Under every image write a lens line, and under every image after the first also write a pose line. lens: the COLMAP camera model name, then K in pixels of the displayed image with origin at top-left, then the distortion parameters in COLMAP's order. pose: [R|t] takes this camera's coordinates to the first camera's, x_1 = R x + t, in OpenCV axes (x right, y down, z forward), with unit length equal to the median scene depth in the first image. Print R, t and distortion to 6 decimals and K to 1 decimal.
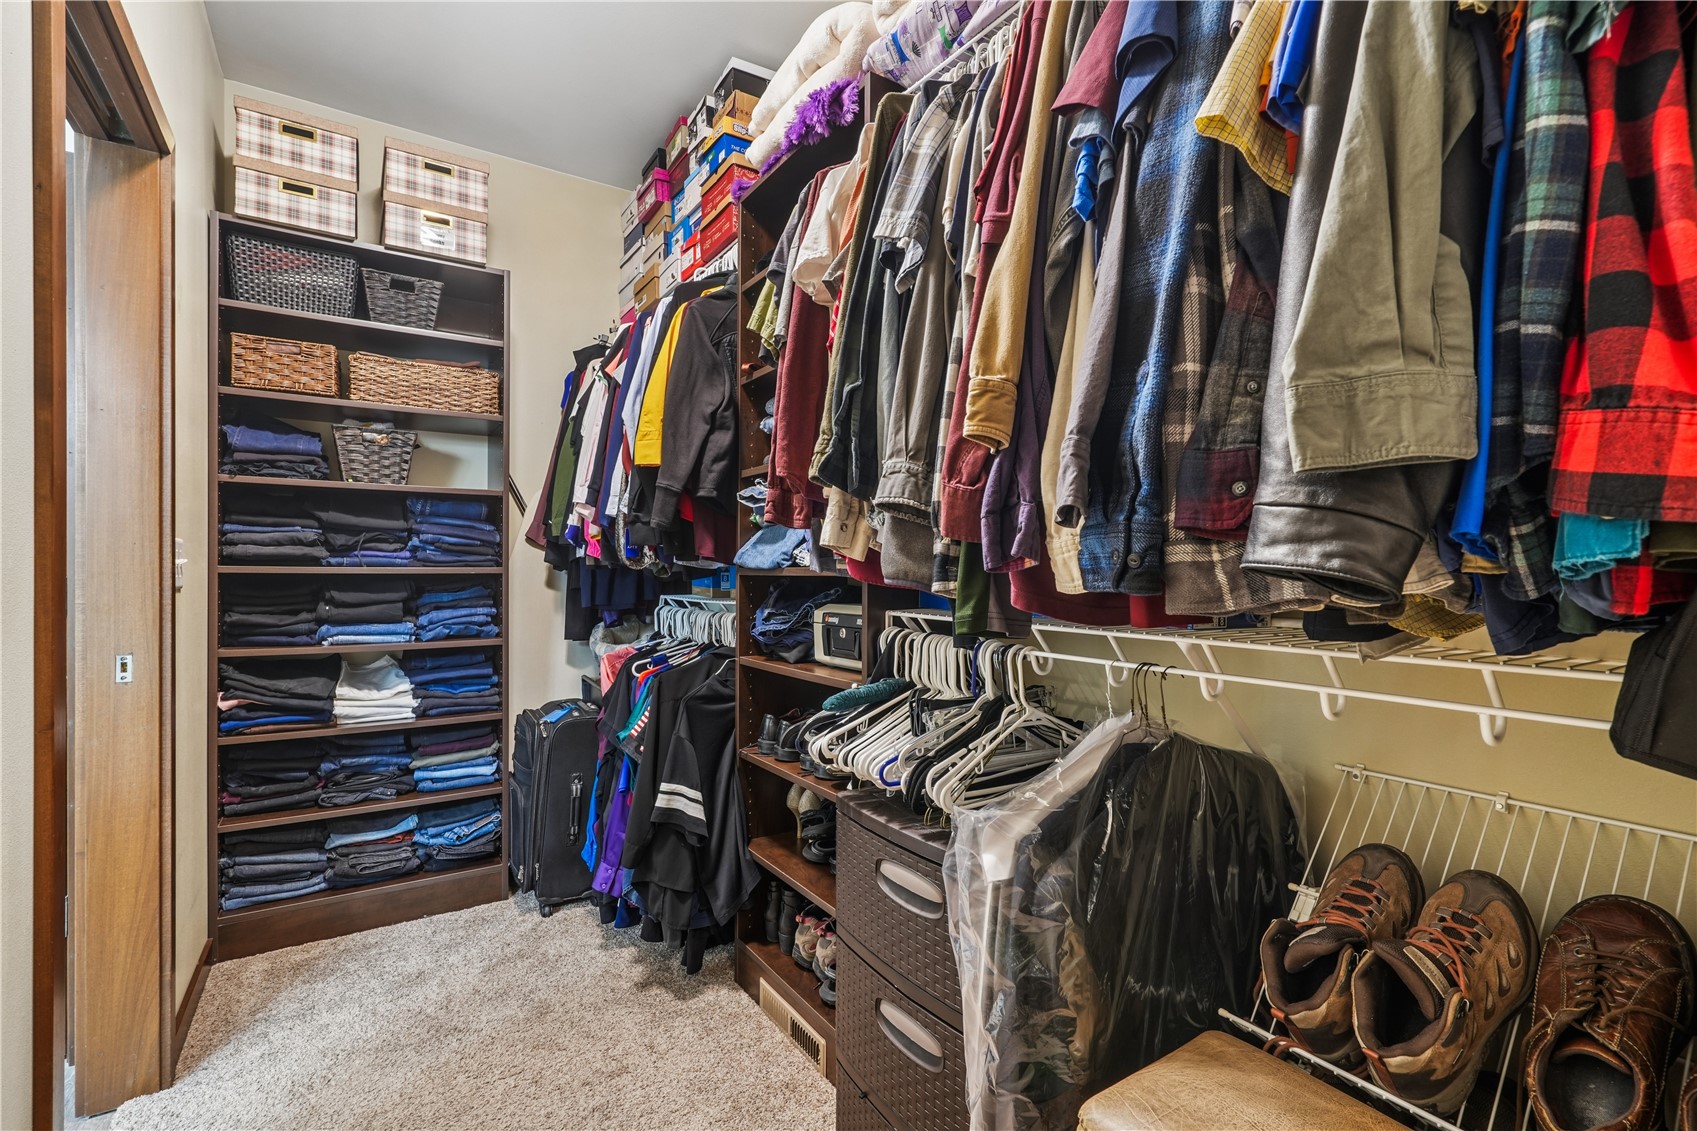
lens RADIAL K [[759.0, 0, 852.2], [0, 759.0, 566.0], [0, 0, 1]] dist [-0.002526, 0.001246]
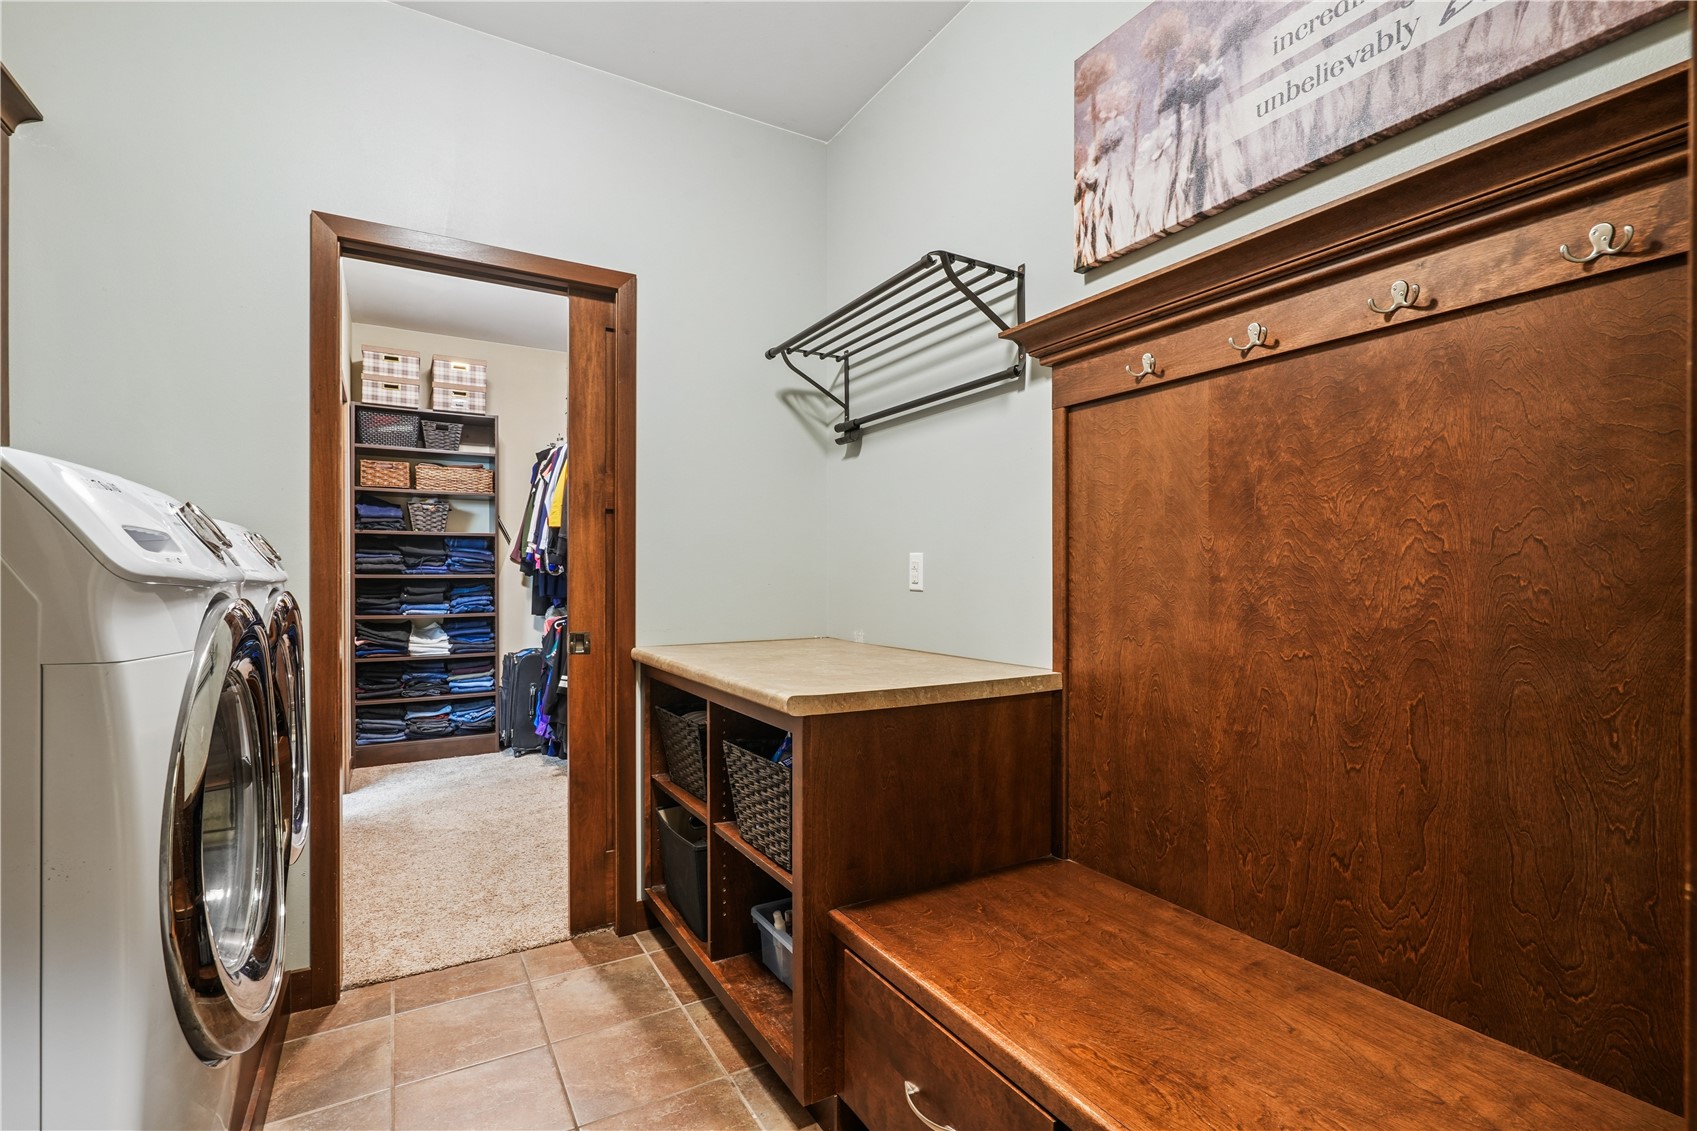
lens RADIAL K [[759.0, 0, 844.1], [0, 759.0, 570.5], [0, 0, 1]] dist [-0.002526, 0.001246]
pose [[0.998886, -0.003272, -0.047077, 0.518313], [0.003412, 0.999990, 0.002908, -0.011253], [0.047067, -0.003065, 0.998887, -0.880590]]
